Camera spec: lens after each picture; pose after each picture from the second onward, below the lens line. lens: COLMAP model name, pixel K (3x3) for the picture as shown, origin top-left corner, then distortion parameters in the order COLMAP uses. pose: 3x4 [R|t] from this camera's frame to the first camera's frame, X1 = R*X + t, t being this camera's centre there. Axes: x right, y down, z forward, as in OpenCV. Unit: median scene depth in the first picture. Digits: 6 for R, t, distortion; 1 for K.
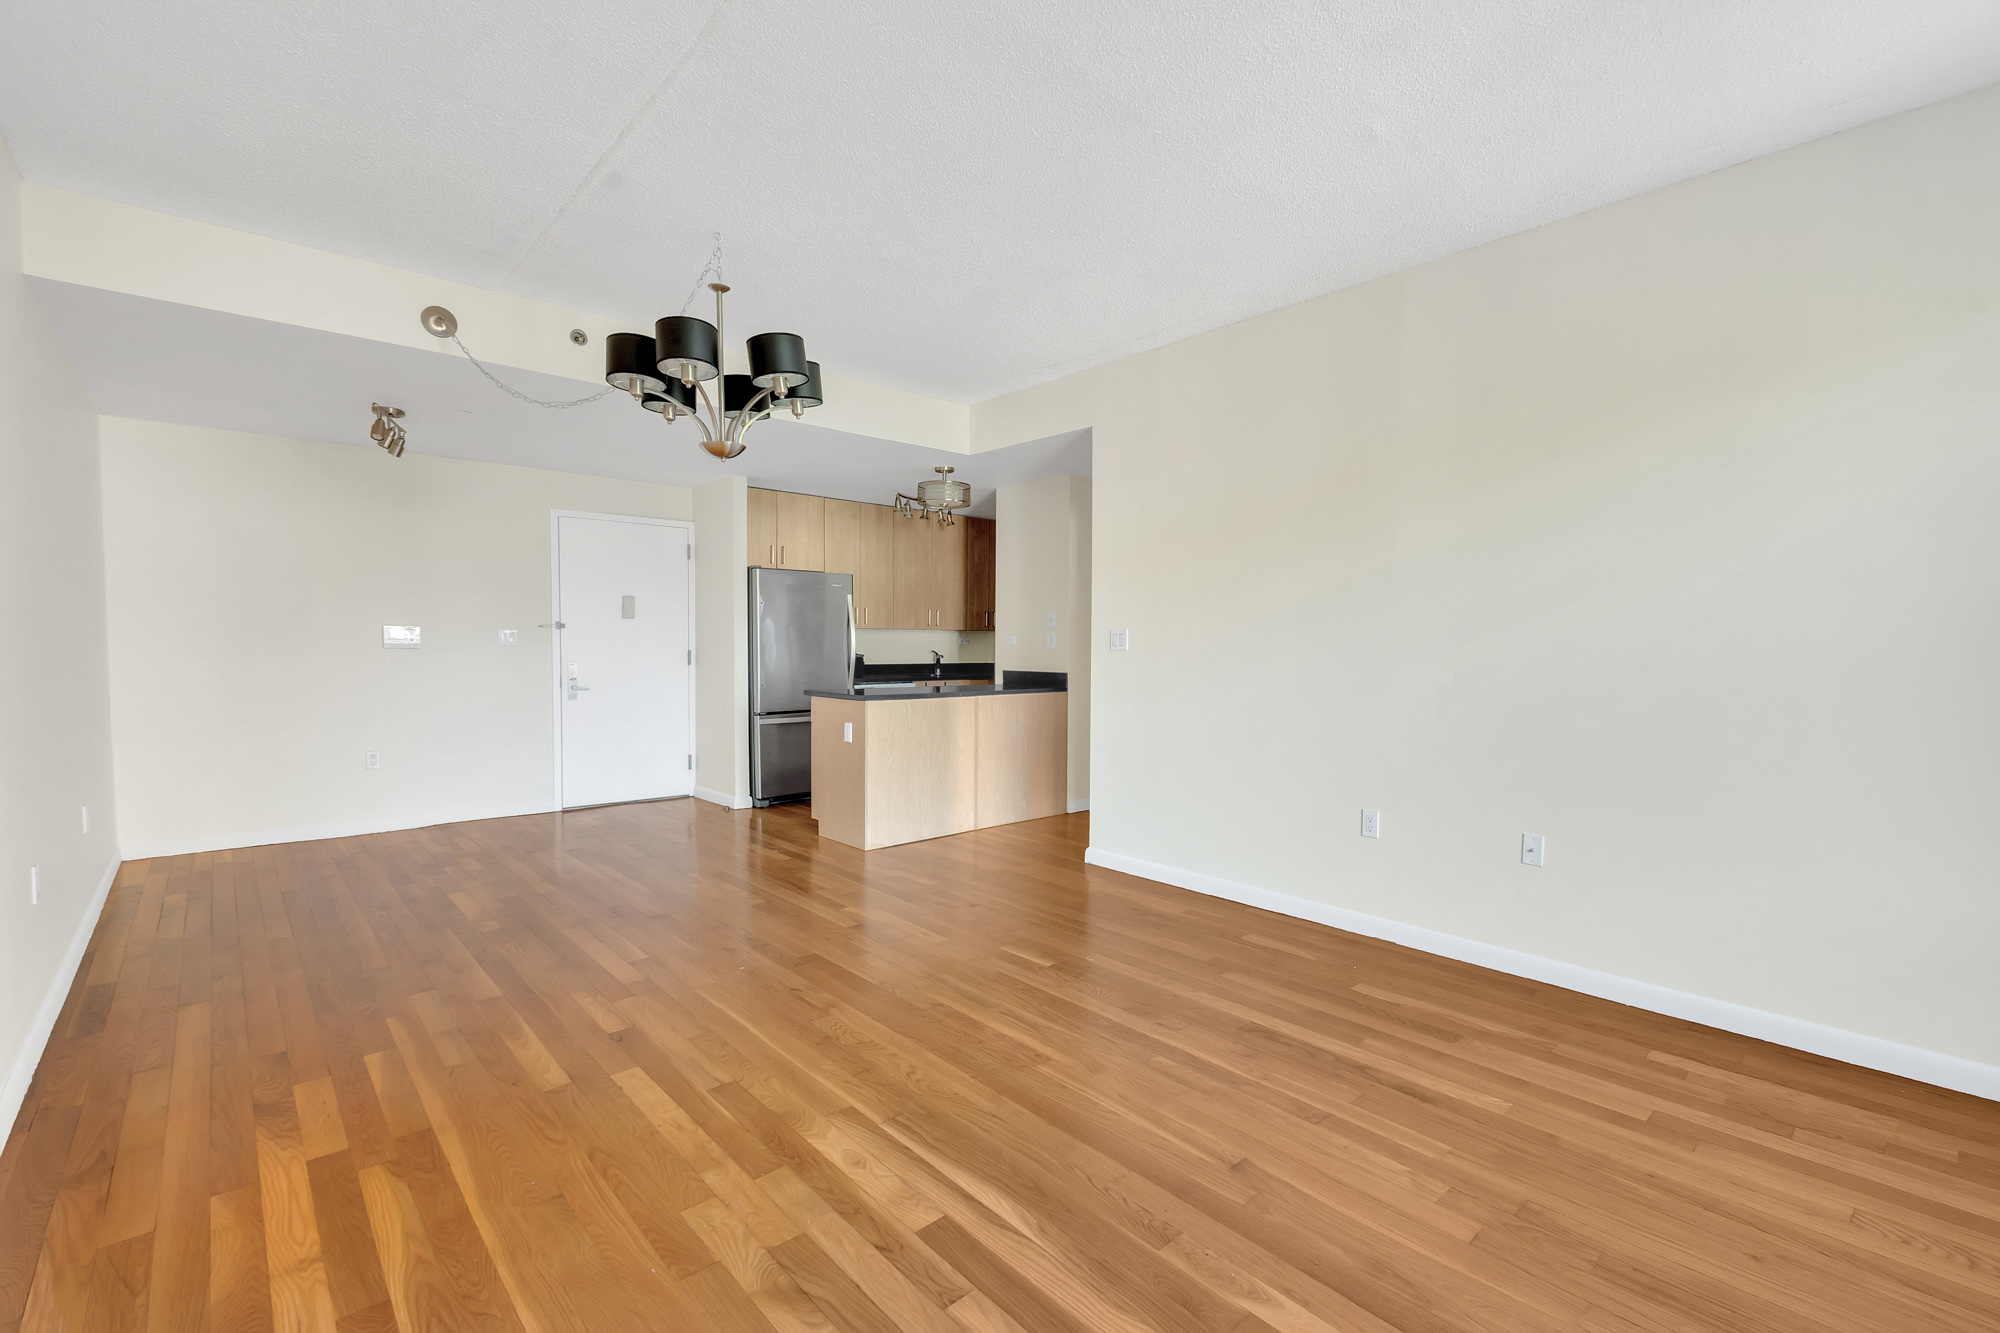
lens RADIAL K [[877.4, 0, 1017.4], [0, 877.4, 672.8], [0, 0, 1]] dist [-0.001658, -0.000089]
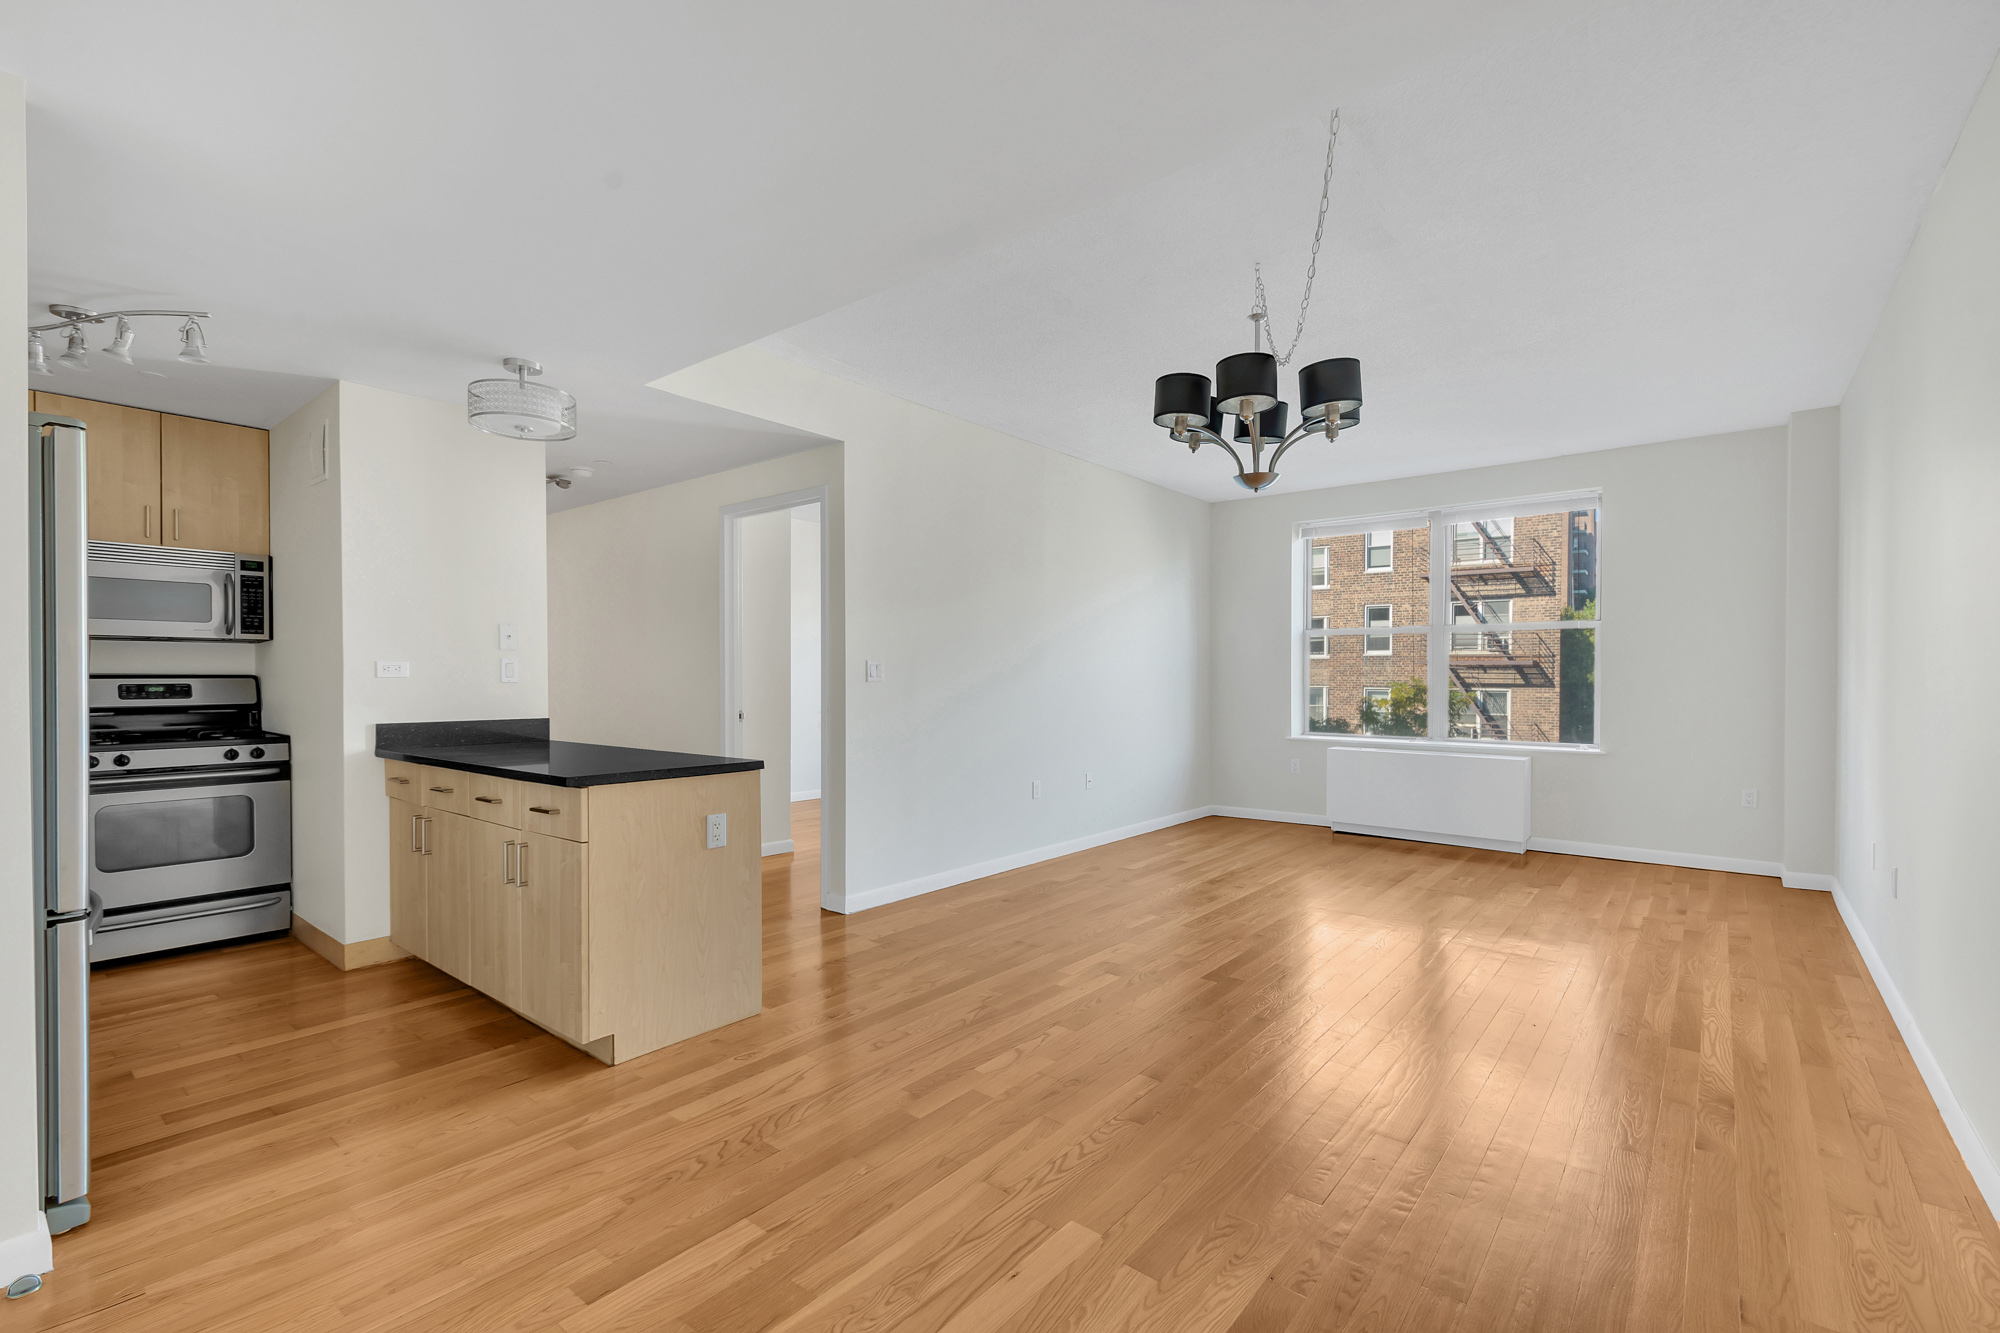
lens RADIAL K [[877.4, 0, 1017.4], [0, 877.4, 672.8], [0, 0, 1]] dist [-0.001658, -0.000089]
pose [[-0.160983, 0.003799, 0.986950, -0.651303], [0.039421, 0.999219, 0.002584, -0.023566], [-0.986170, 0.039323, -0.161007, 0.735071]]
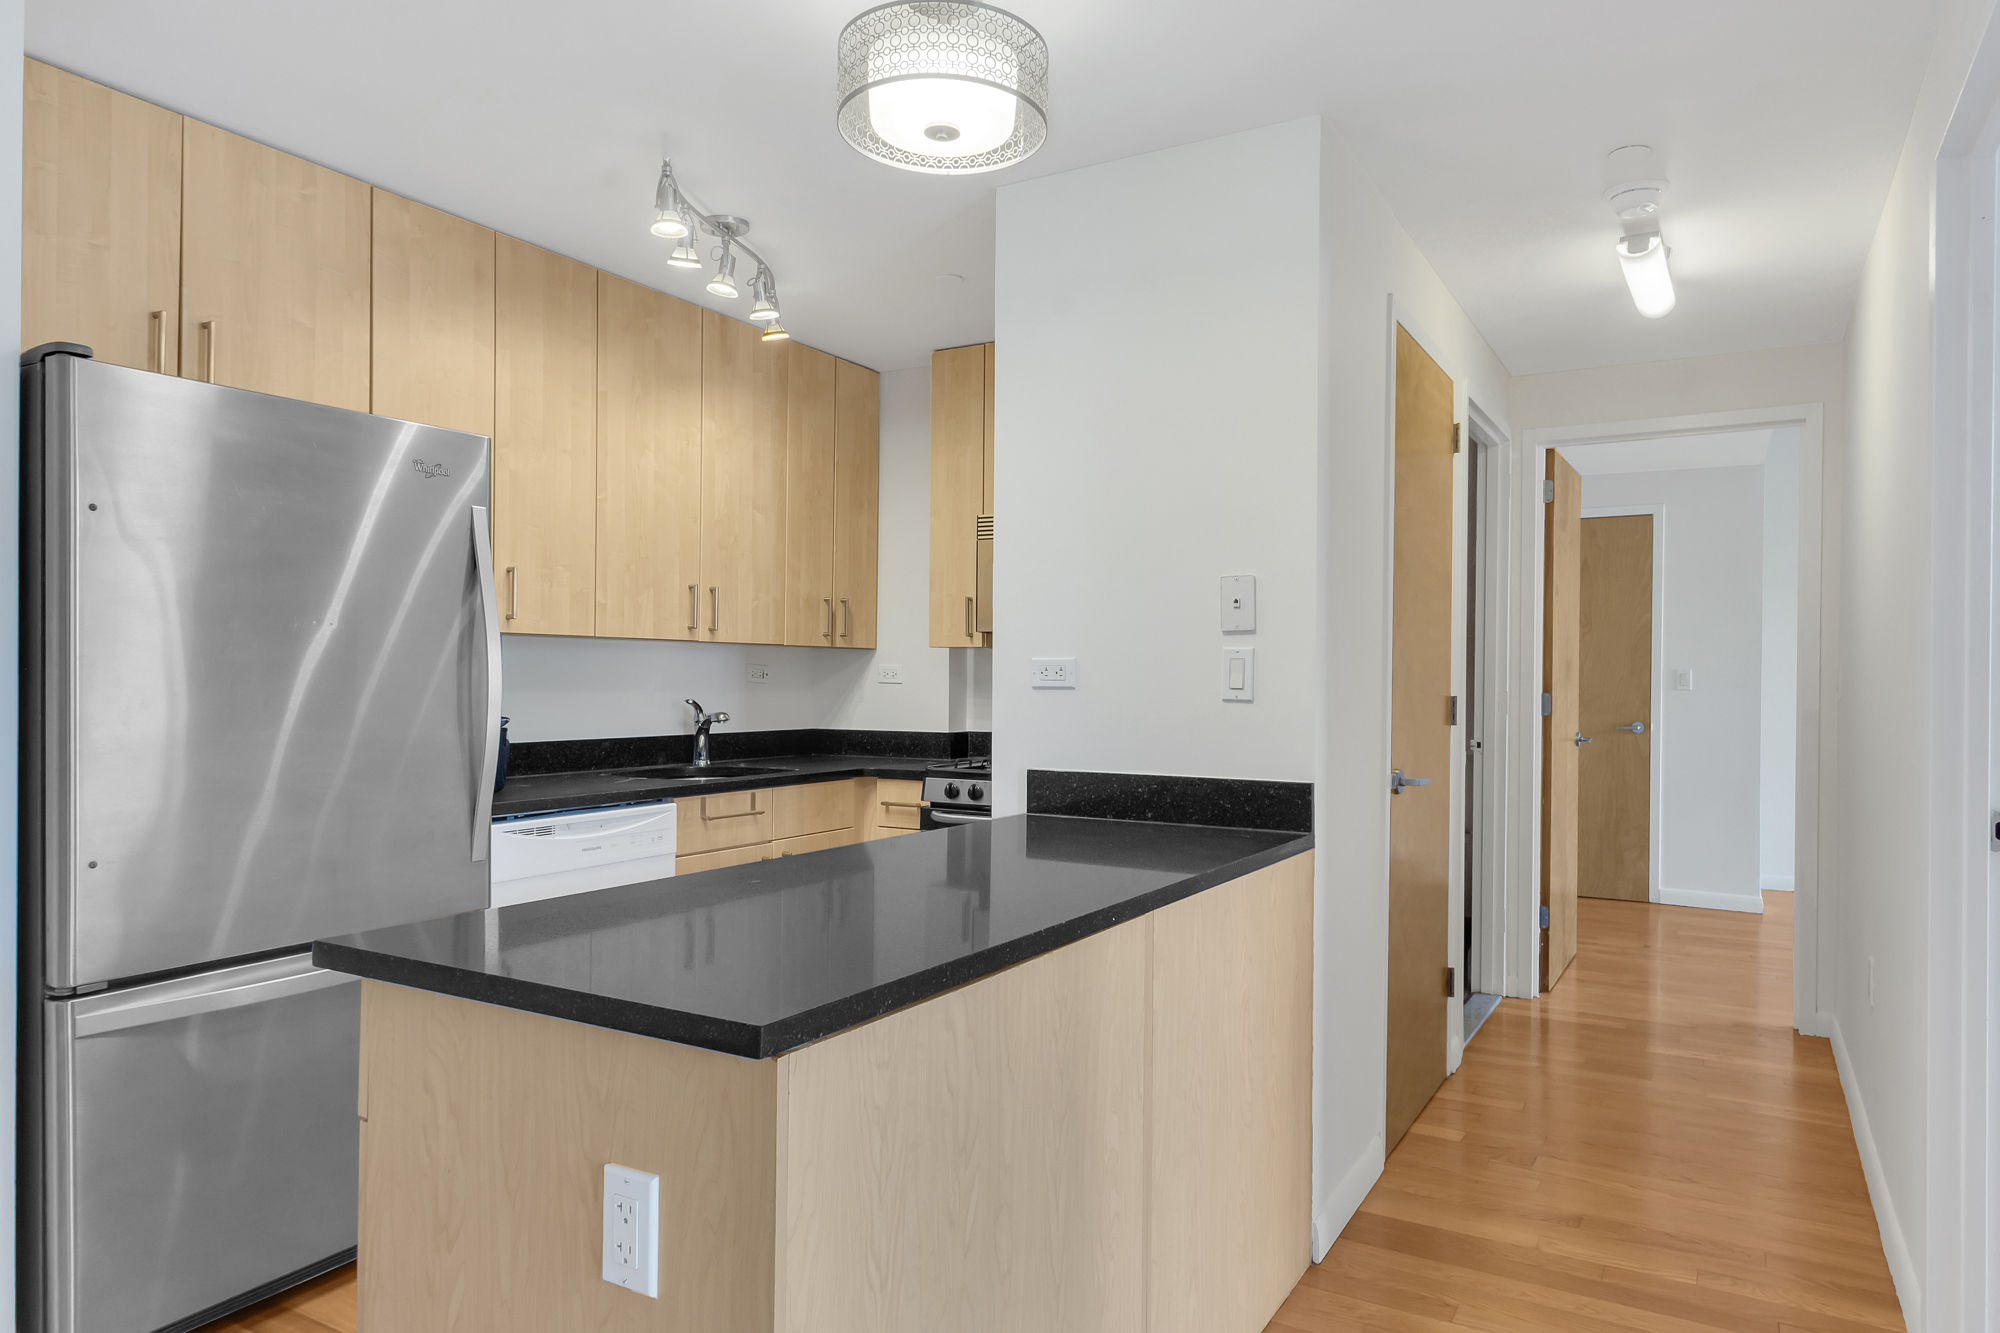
lens RADIAL K [[1229.4, 0, 1000.4], [0, 1229.4, 698.5], [0, 0, 1]] dist [-0.000056, -0.000088]
pose [[0.955594, -0.000961, 0.294686, -0.159815], [0.006431, 0.999825, -0.017592, -0.020682], [-0.294618, 0.018706, 0.955432, 0.626173]]
